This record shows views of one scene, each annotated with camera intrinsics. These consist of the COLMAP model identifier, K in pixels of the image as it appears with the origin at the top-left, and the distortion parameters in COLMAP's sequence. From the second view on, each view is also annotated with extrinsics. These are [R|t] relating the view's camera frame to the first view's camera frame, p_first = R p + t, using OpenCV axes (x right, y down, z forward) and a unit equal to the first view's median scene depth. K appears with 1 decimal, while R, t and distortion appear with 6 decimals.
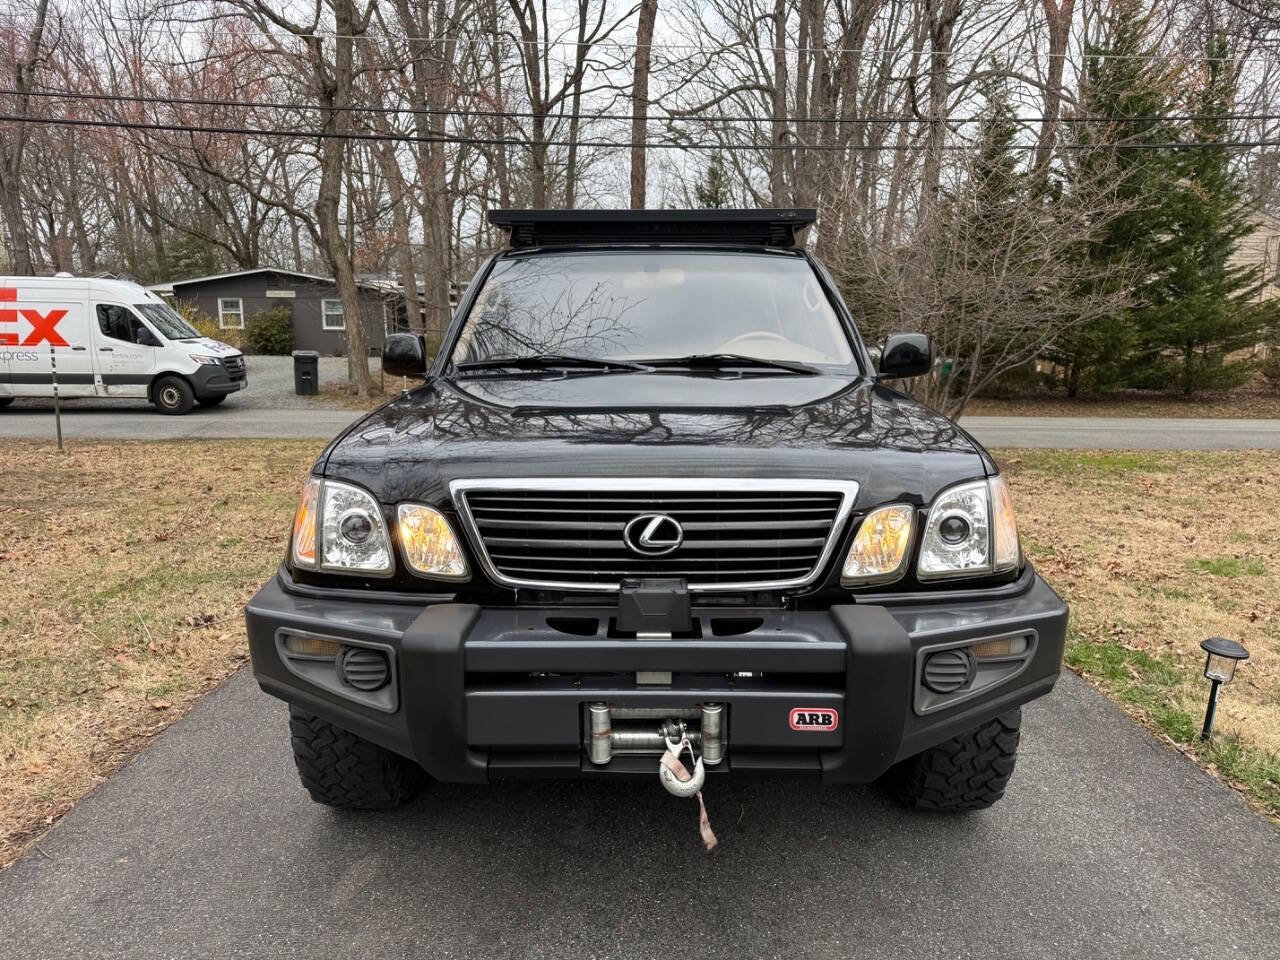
lens RADIAL K [[933.3, 0, 639.7], [0, 933.3, 477.1], [0, 0, 1]] dist [0.021358, -0.025867]
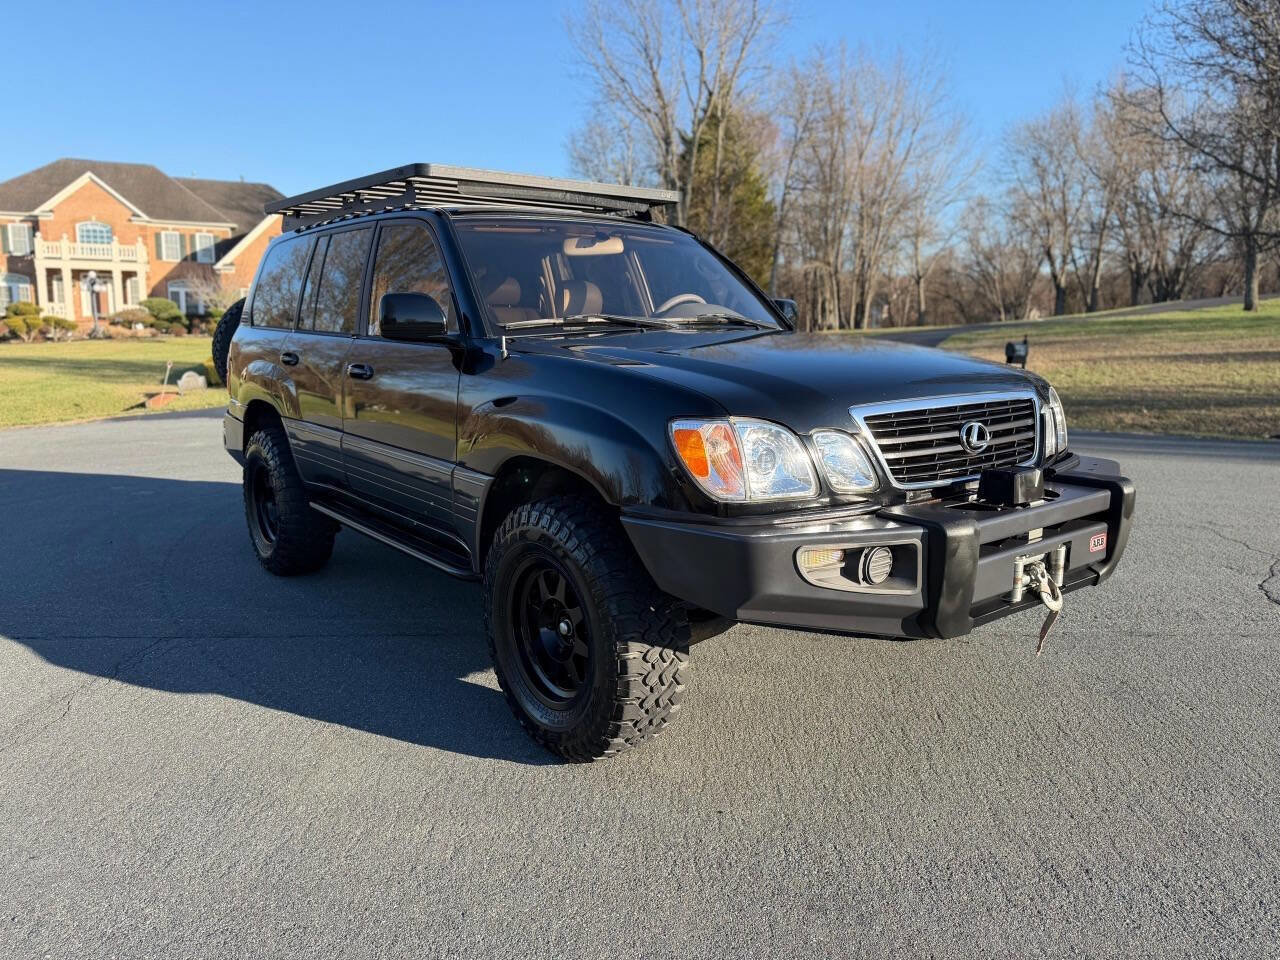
lens RADIAL K [[933.3, 0, 639.7], [0, 933.3, 477.1], [0, 0, 1]] dist [0.021358, -0.025867]
pose [[0.764986, -0.108017, 0.634925, -0.865134], [0.109932, 0.993268, 0.036530, 0.011532], [-0.634596, 0.041854, 0.771710, 0.204523]]
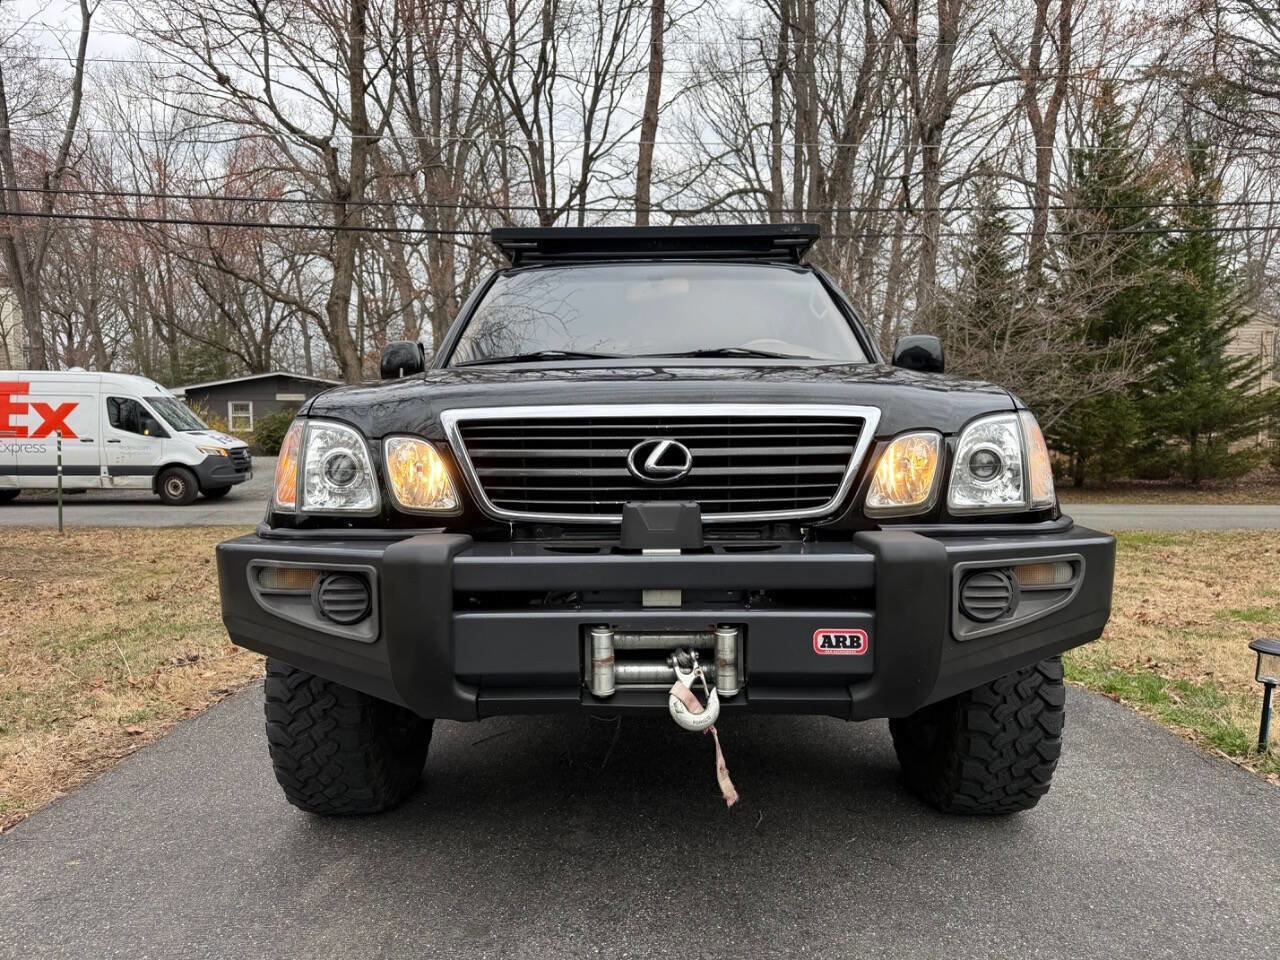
lens RADIAL K [[928.3, 0, 637.3], [0, 928.3, 486.5], [0, 0, 1]] dist [0.026905, -0.032856]
pose [[0.999948, -0.007214, -0.007246, -0.000781], [0.006316, 0.993100, -0.117103, 0.141095], [0.008041, 0.117051, 0.993093, 0.063409]]
